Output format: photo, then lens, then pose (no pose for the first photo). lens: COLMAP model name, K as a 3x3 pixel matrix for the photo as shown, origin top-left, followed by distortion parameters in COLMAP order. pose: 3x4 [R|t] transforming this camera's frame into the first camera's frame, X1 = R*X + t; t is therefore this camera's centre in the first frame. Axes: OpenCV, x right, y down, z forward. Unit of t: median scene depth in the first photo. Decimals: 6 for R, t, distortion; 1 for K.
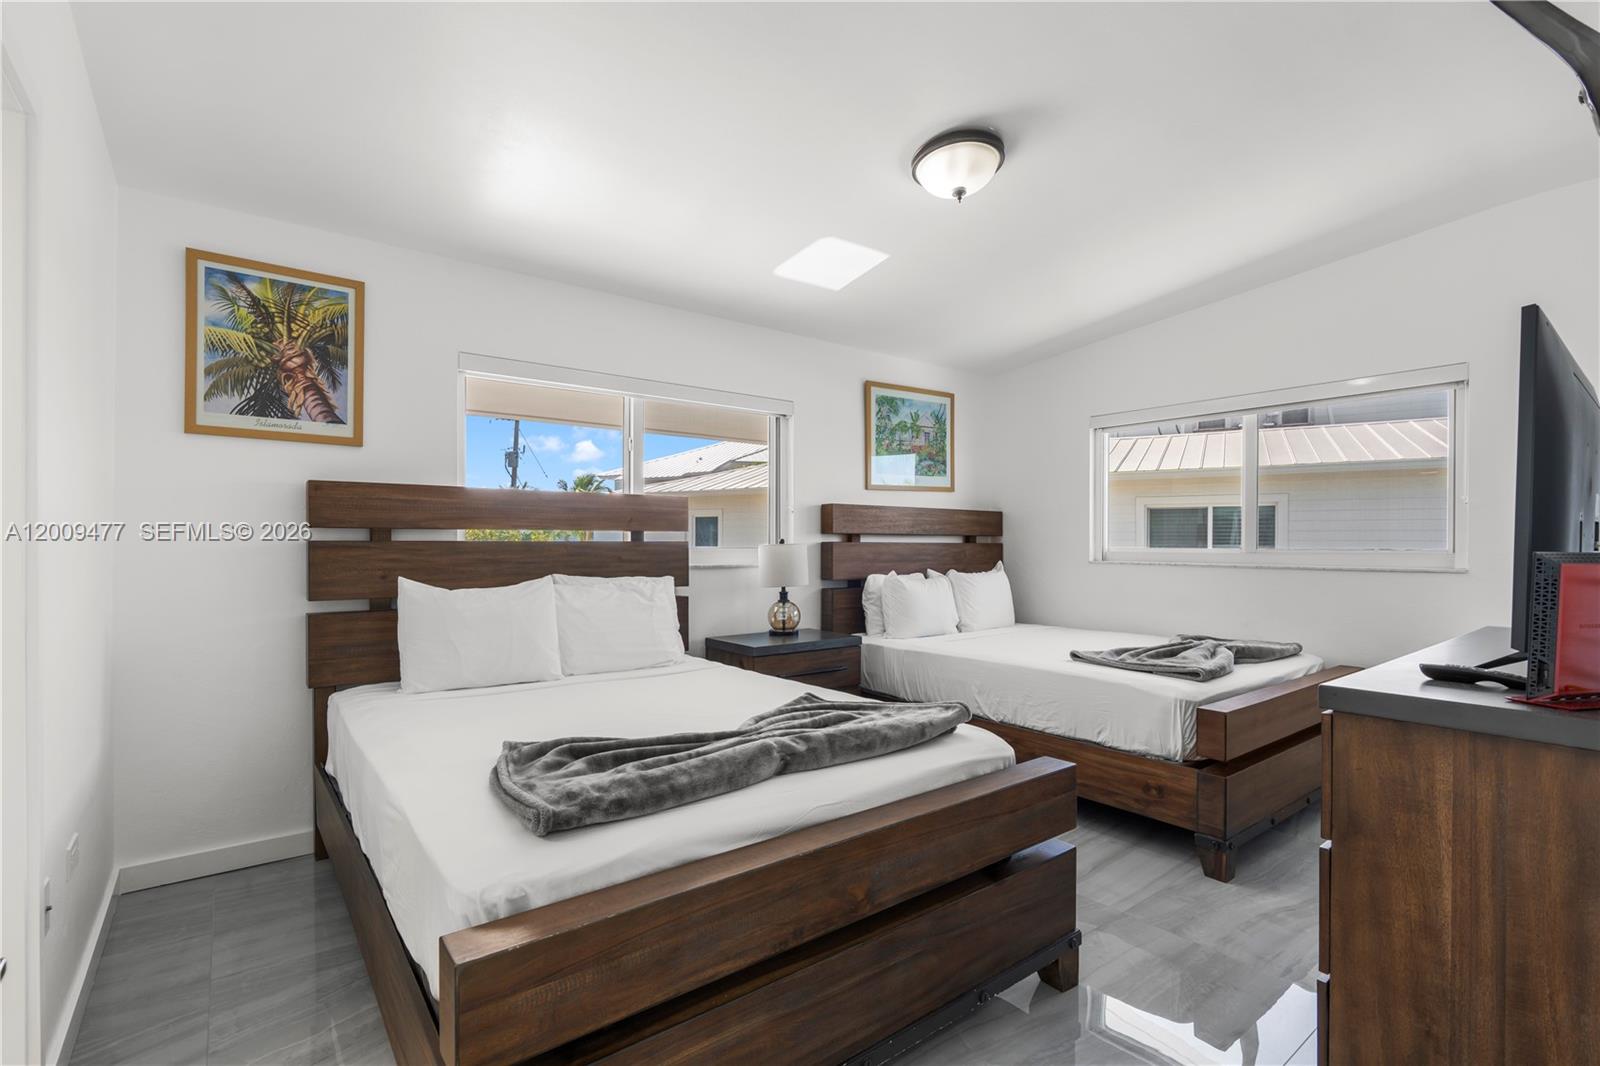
lens RADIAL K [[731.7, 0, 802.7], [0, 731.7, 540.1], [0, 0, 1]] dist [-0.015099, 0.003810]
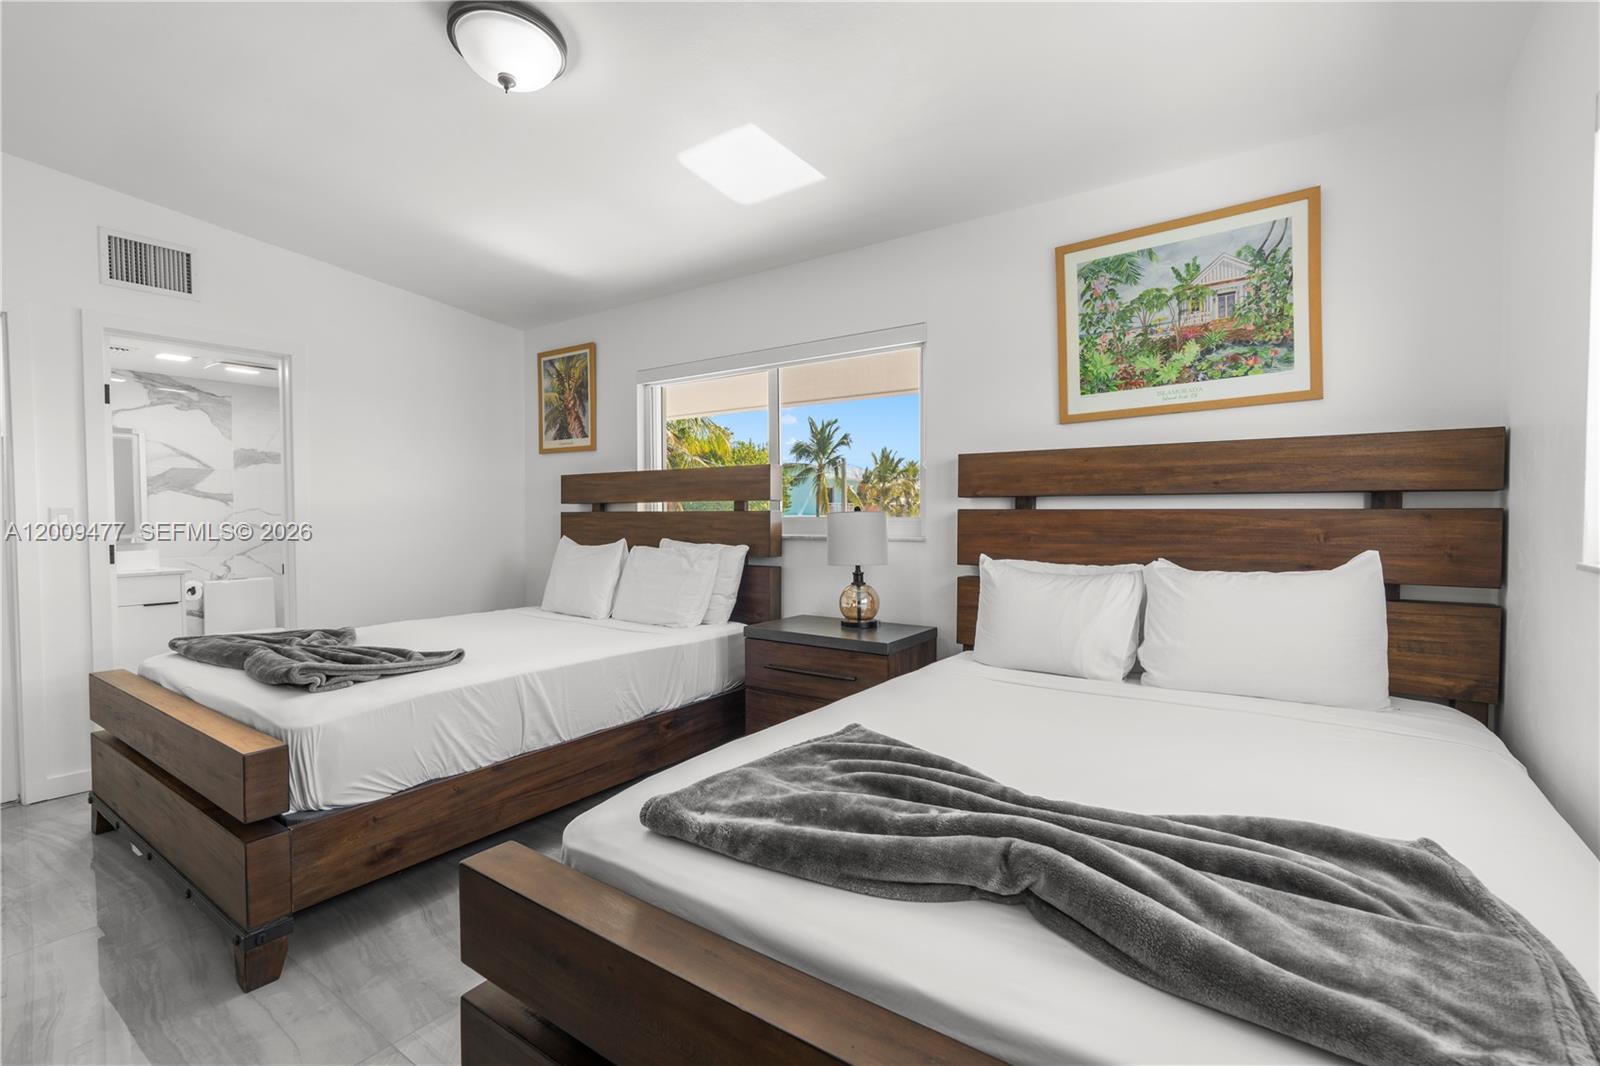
lens RADIAL K [[731.7, 0, 798.7], [0, 731.7, 527.2], [0, 0, 1]] dist [-0.015099, 0.003810]
pose [[0.280041, 0.016552, -0.959845, 0.805075], [0.008705, 0.999766, 0.019780, 0.005478], [0.959948, -0.013894, 0.279832, 0.793882]]
